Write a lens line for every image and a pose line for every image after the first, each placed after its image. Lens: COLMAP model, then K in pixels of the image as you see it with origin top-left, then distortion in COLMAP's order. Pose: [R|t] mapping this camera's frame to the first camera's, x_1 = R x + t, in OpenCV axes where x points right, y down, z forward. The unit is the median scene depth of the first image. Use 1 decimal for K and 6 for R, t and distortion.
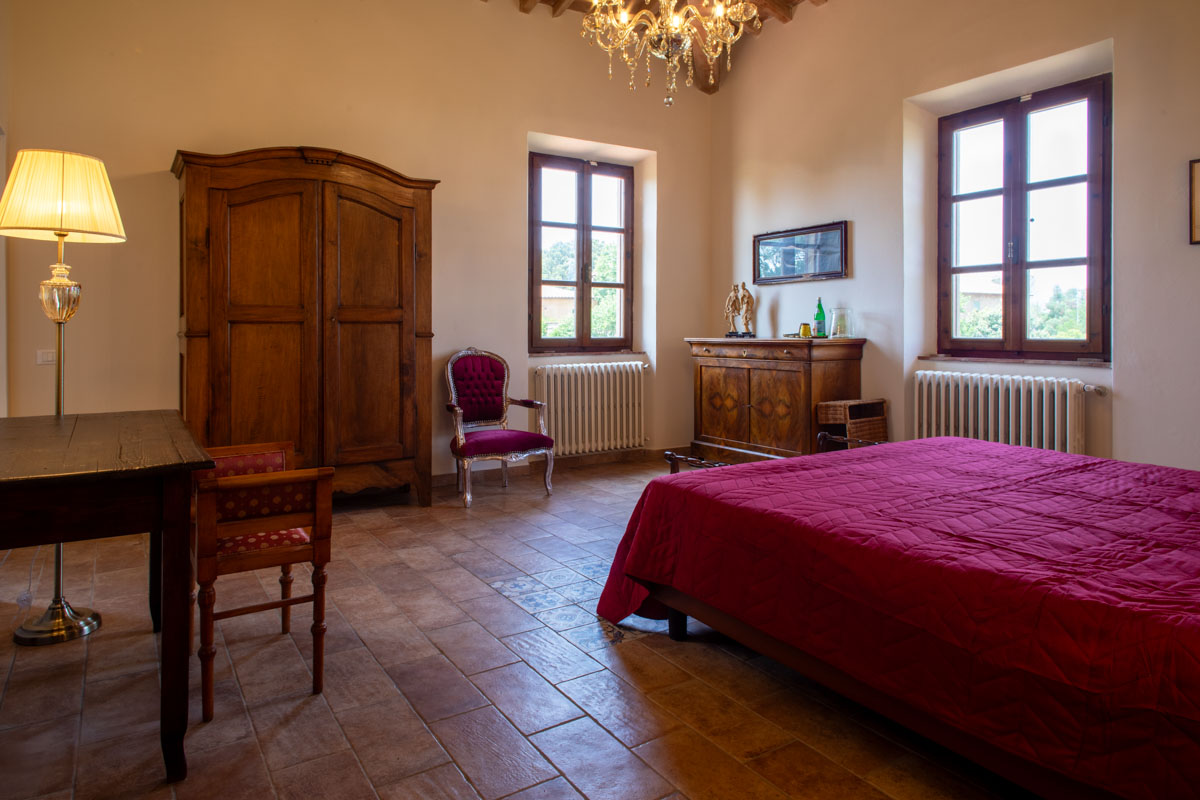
lens RADIAL K [[718.9, 0, 594.9], [0, 718.9, 374.6], [0, 0, 1]] dist [-0.083978, 0.056563]
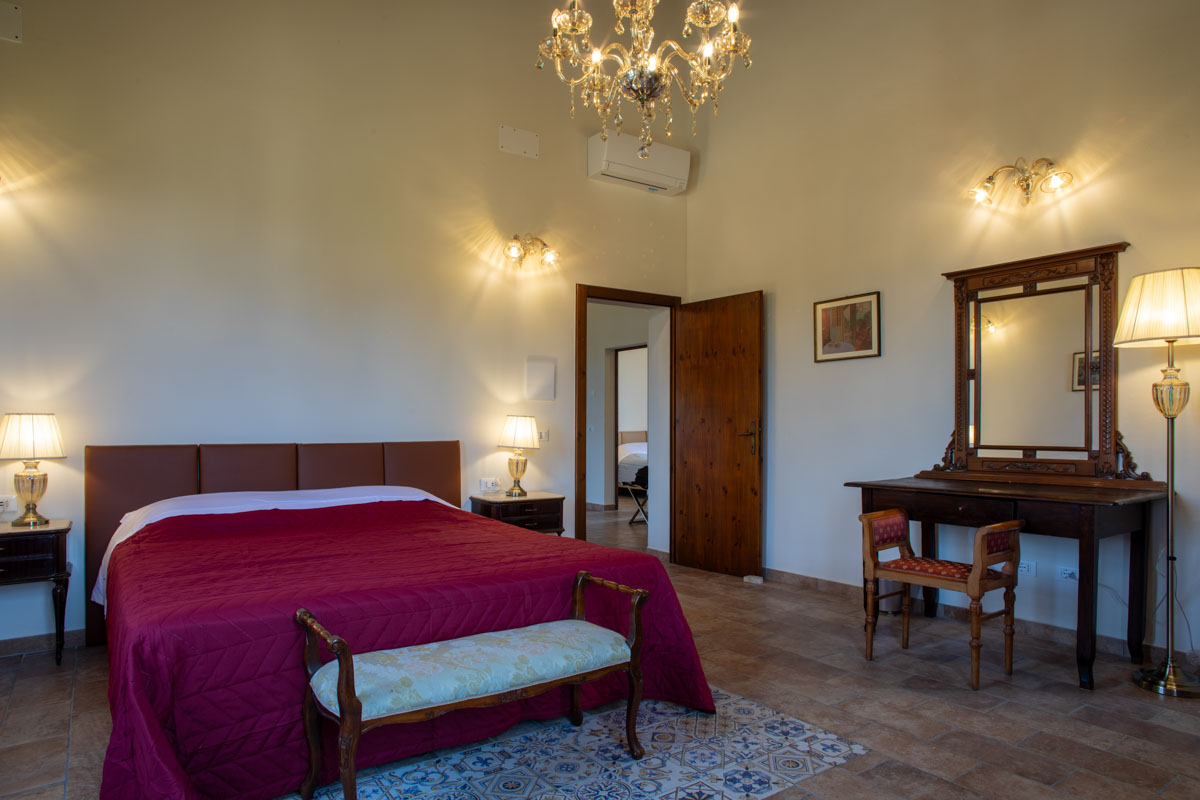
lens RADIAL K [[721.9, 0, 599.2], [0, 721.9, 416.9], [0, 0, 1]] dist [-0.053163, 0.000298]
pose [[-0.998966, 0.007634, -0.044808, 0.131004], [0.004915, 0.998158, 0.060468, -0.088681], [0.045187, 0.060185, -0.997164, 1.241413]]
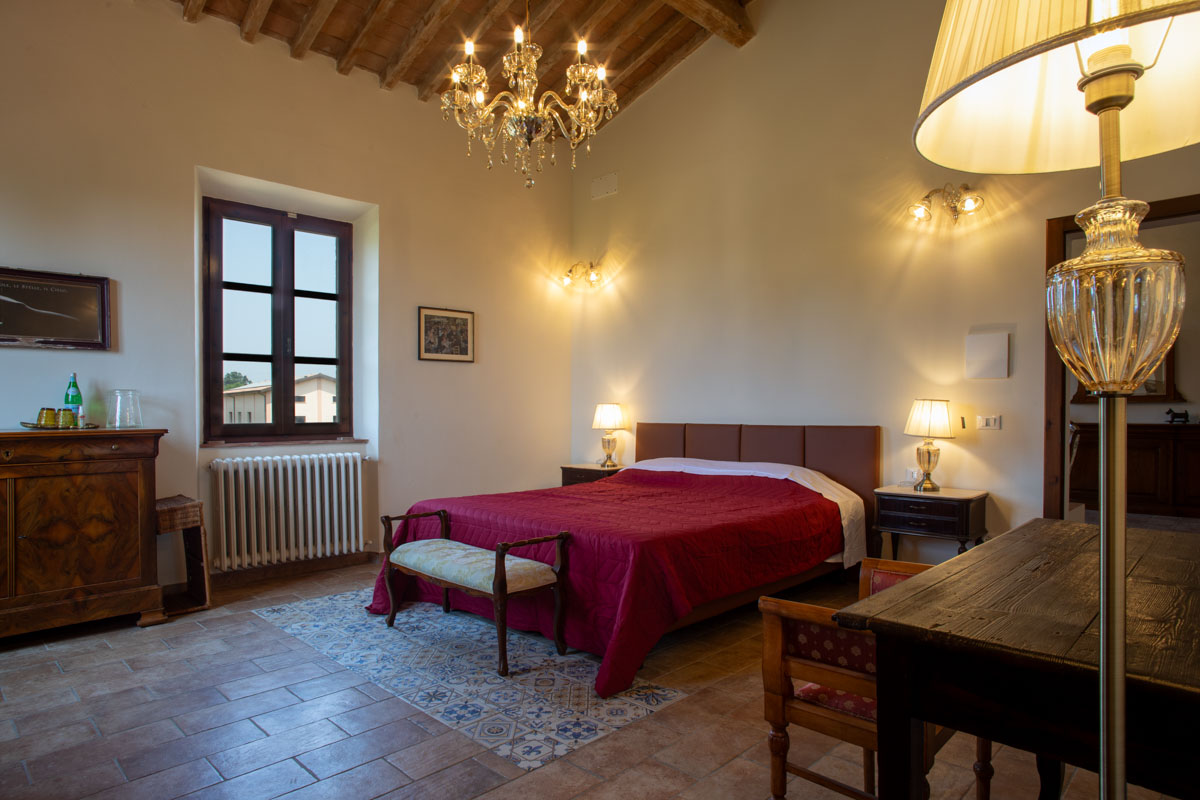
lens RADIAL K [[707.2, 0, 611.9], [0, 707.2, 382.4], [0, 0, 1]] dist [-0.108260, 0.092128]
pose [[-0.235076, 0.044271, 0.970968, -0.605081], [0.069106, 0.997195, -0.028736, -0.047577], [-0.969517, 0.060344, -0.237476, 0.751954]]
